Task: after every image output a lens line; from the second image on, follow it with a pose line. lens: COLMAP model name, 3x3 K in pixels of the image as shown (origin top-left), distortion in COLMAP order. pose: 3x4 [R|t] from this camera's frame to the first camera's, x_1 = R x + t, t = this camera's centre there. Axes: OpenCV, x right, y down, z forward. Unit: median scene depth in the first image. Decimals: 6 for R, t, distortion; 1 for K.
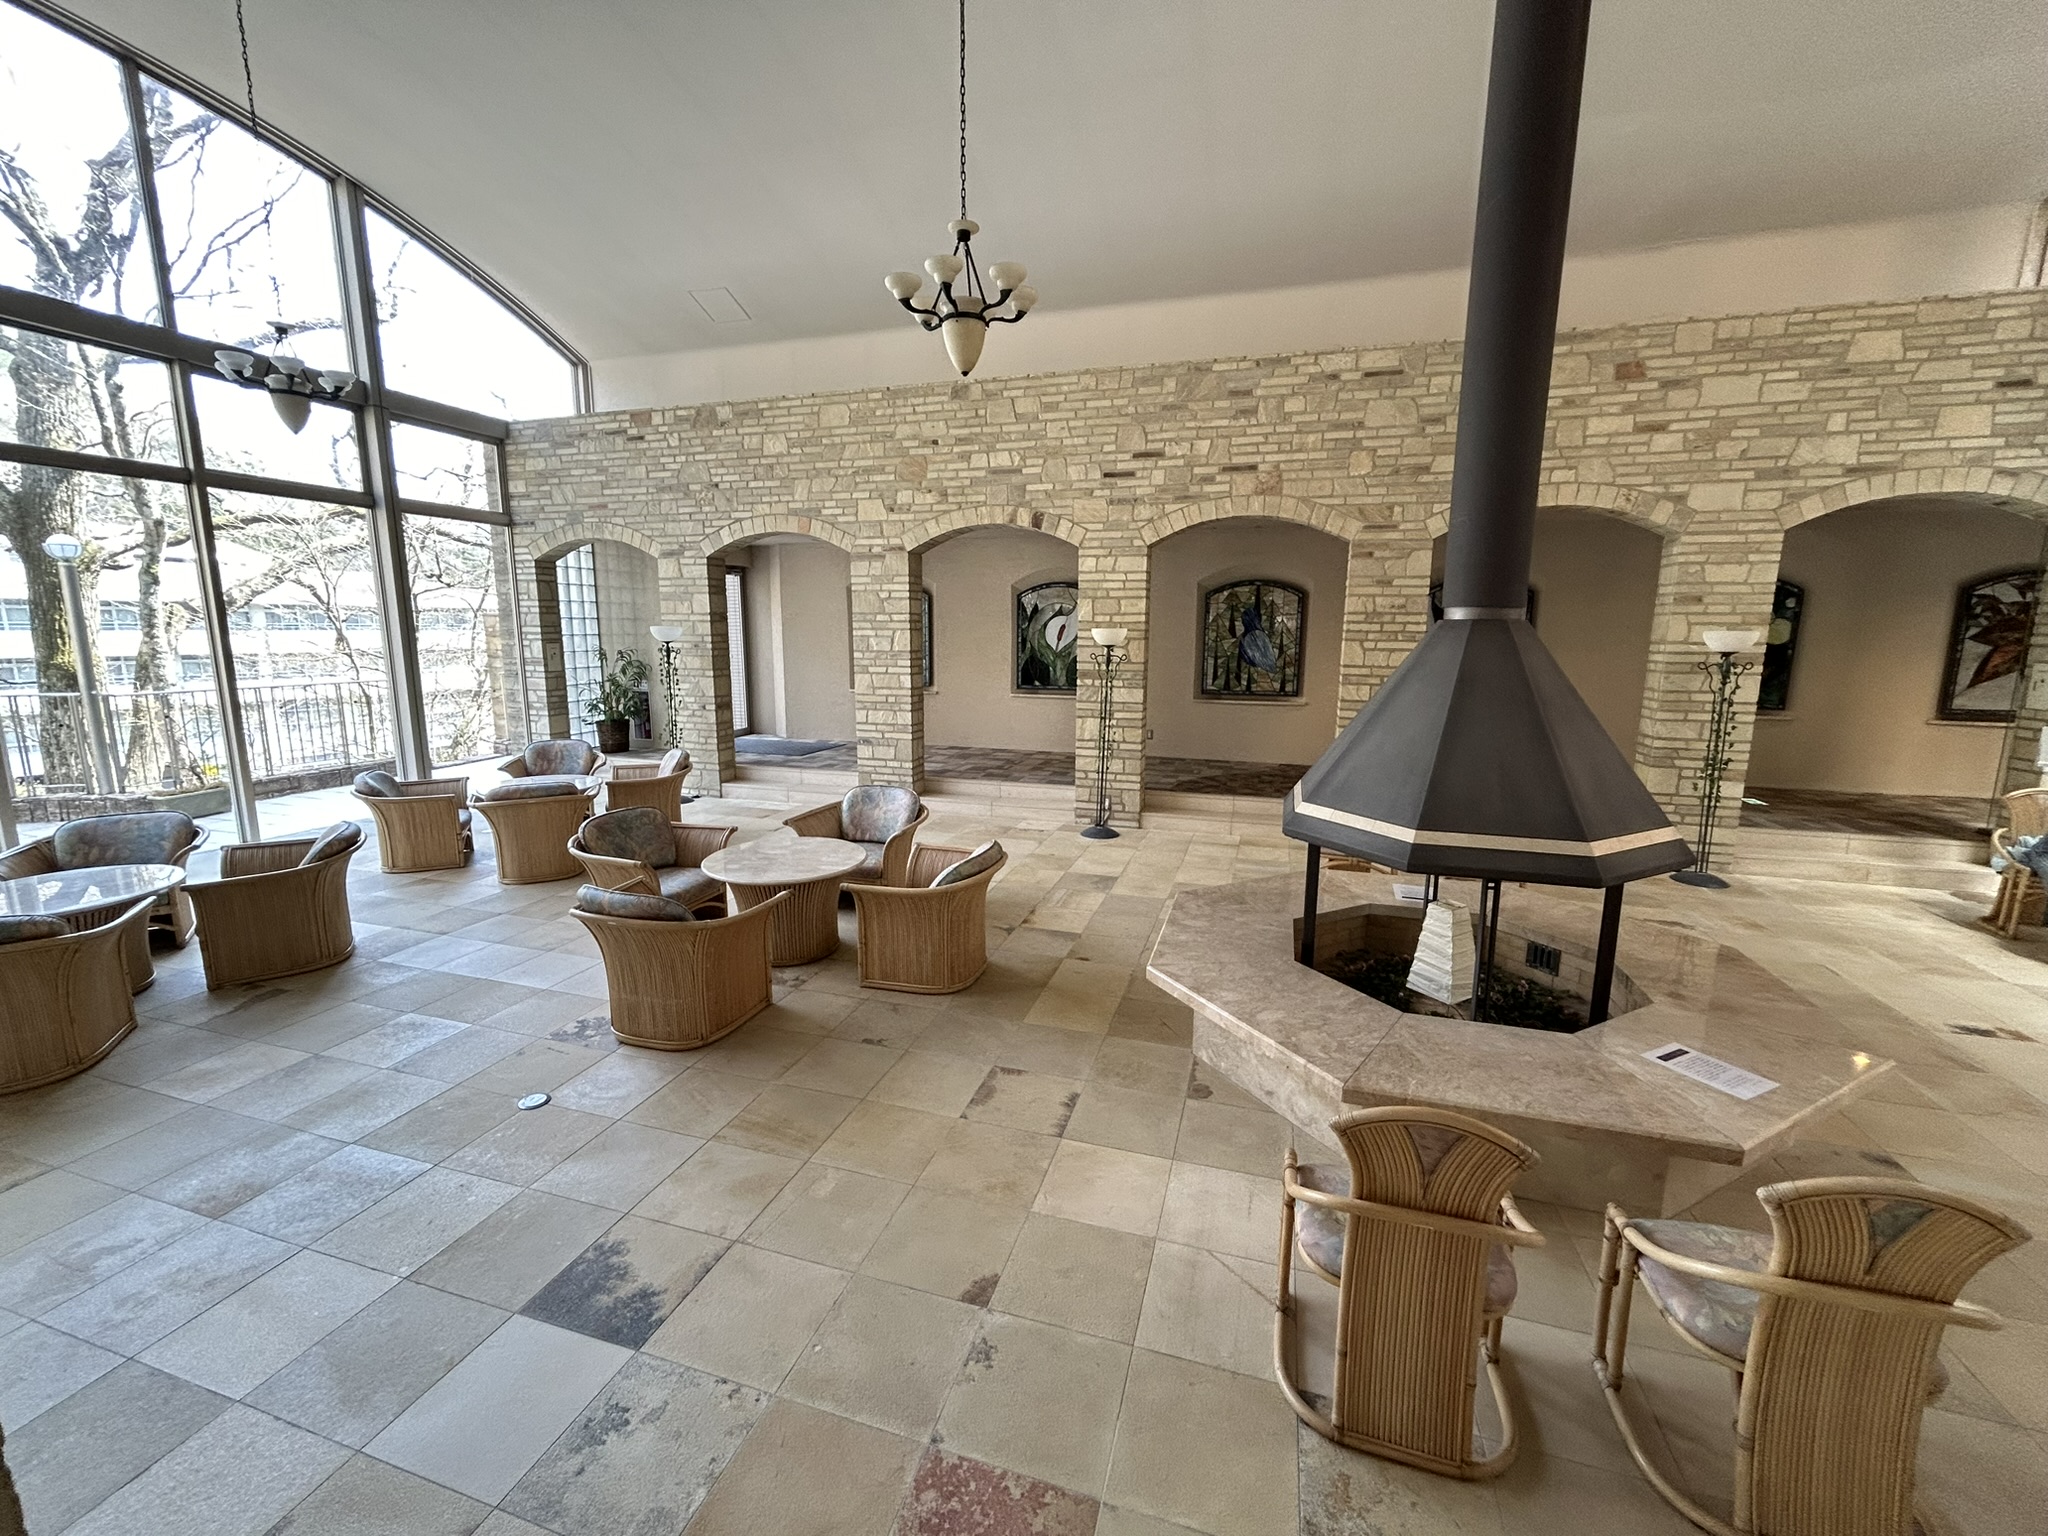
lens RADIAL K [[824.2, 0, 1021.6], [0, 824.2, 763.3], [0, 0, 1]] dist [-0.004228, 0.000221]
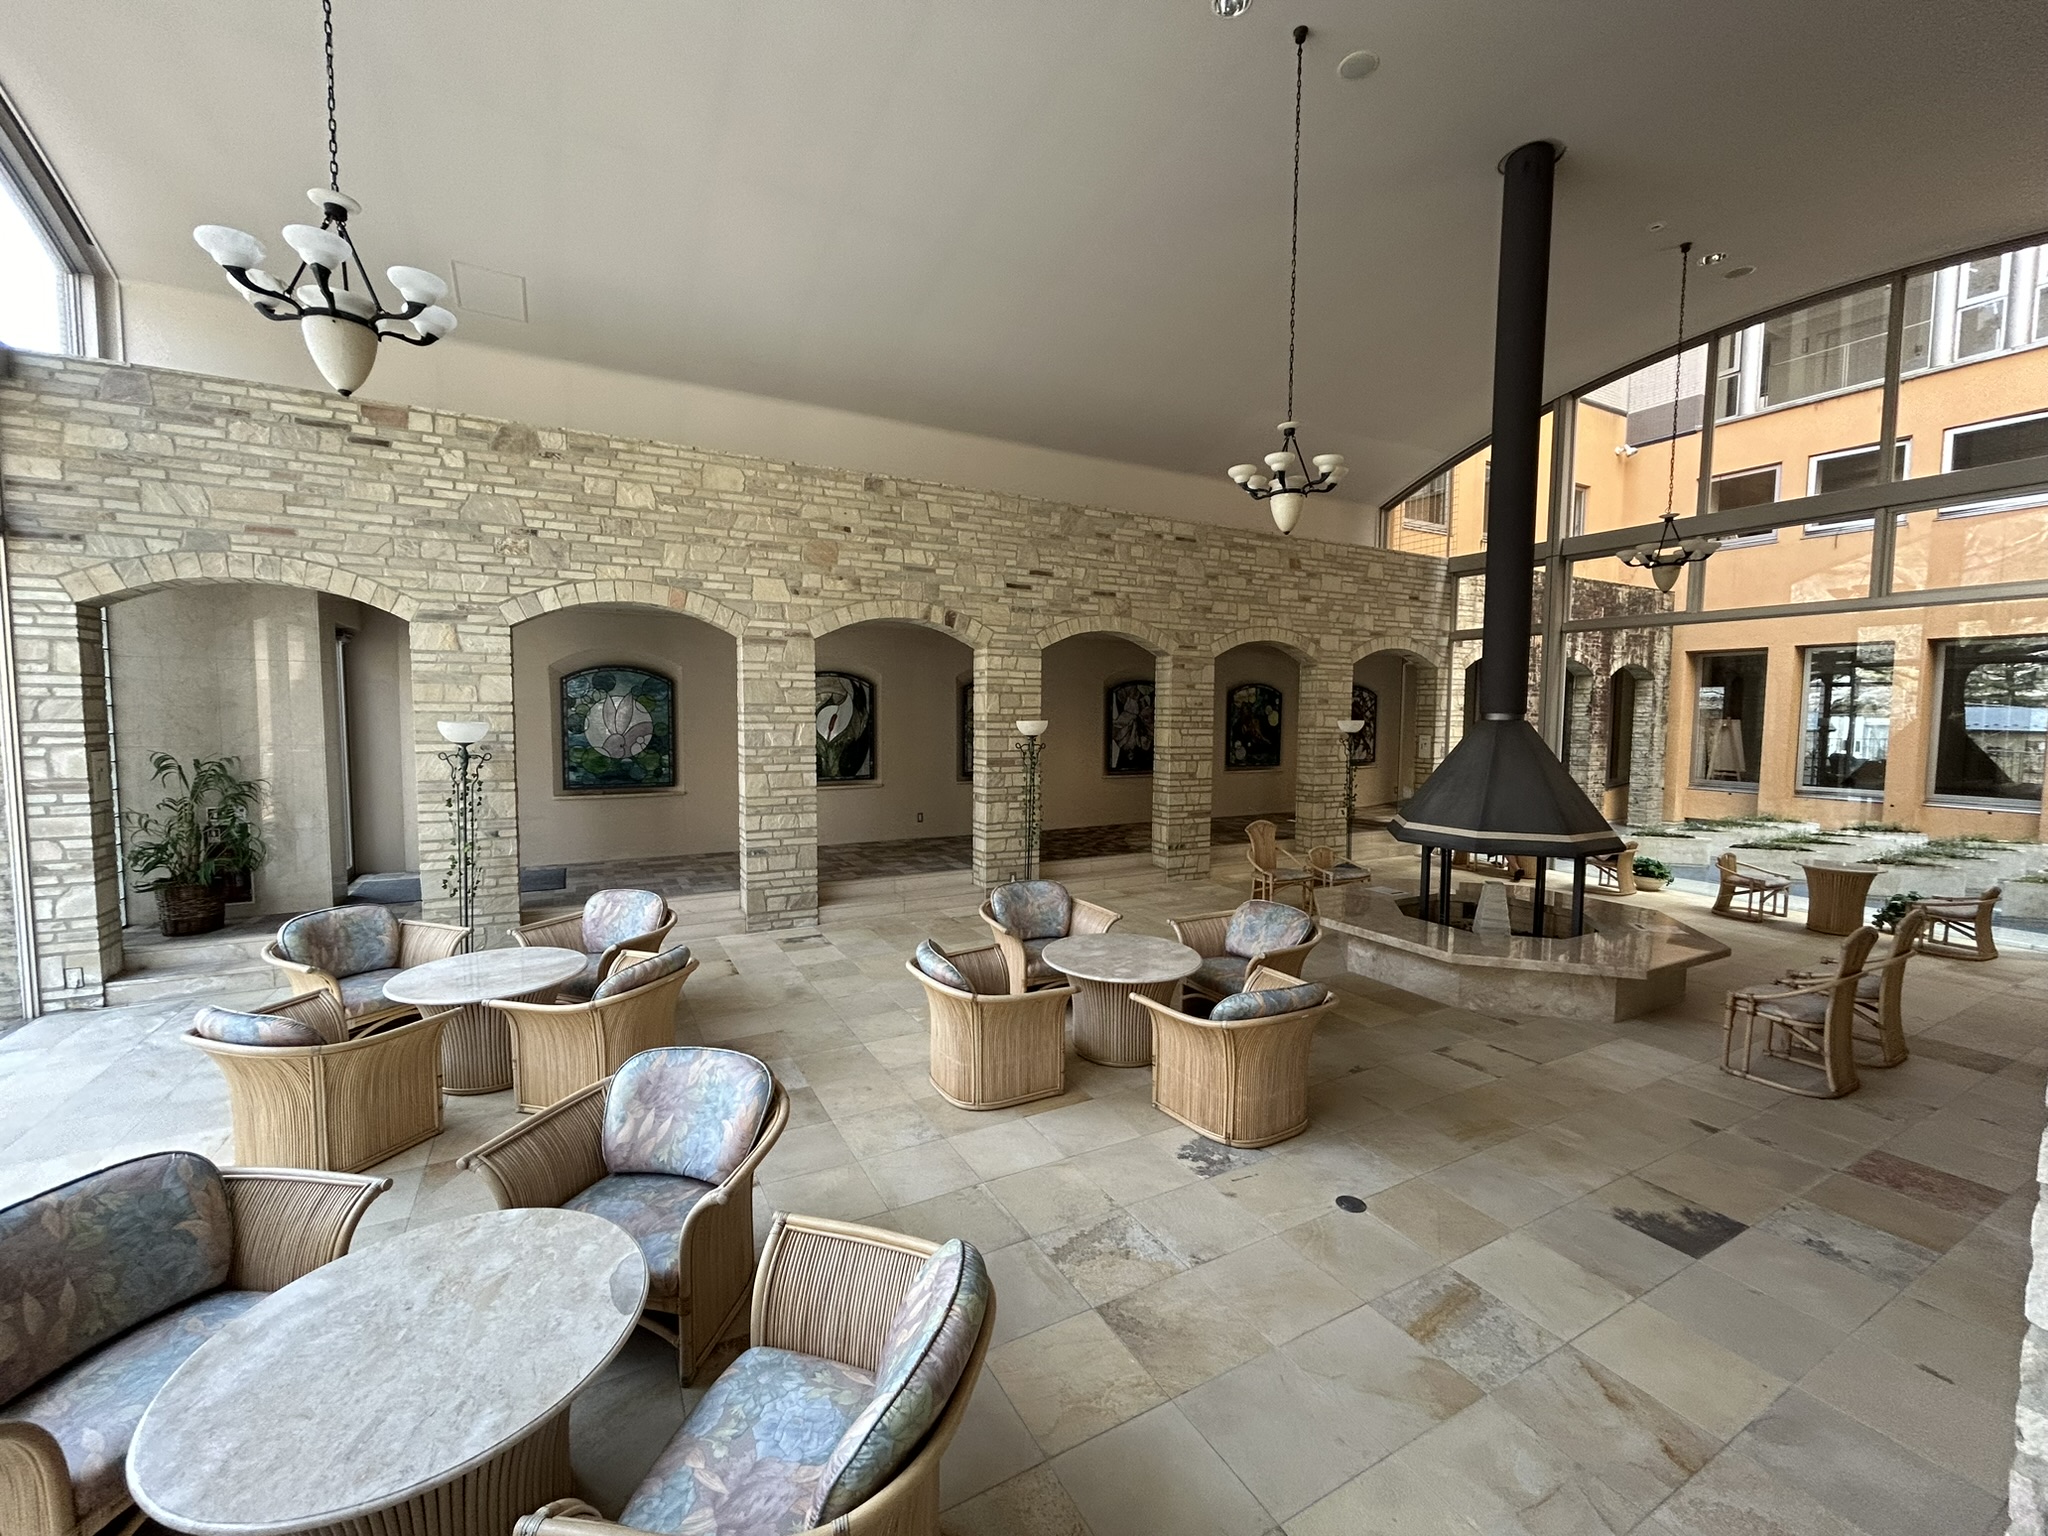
lens RADIAL K [[824.2, 0, 1010.9], [0, 824.2, 765.8], [0, 0, 1]] dist [-0.004228, 0.000221]
pose [[0.704219, -0.045890, 0.708498, -0.664902], [0.114971, 0.992109, -0.050017, -0.047181], [-0.700612, 0.116680, 0.703938, 0.224532]]
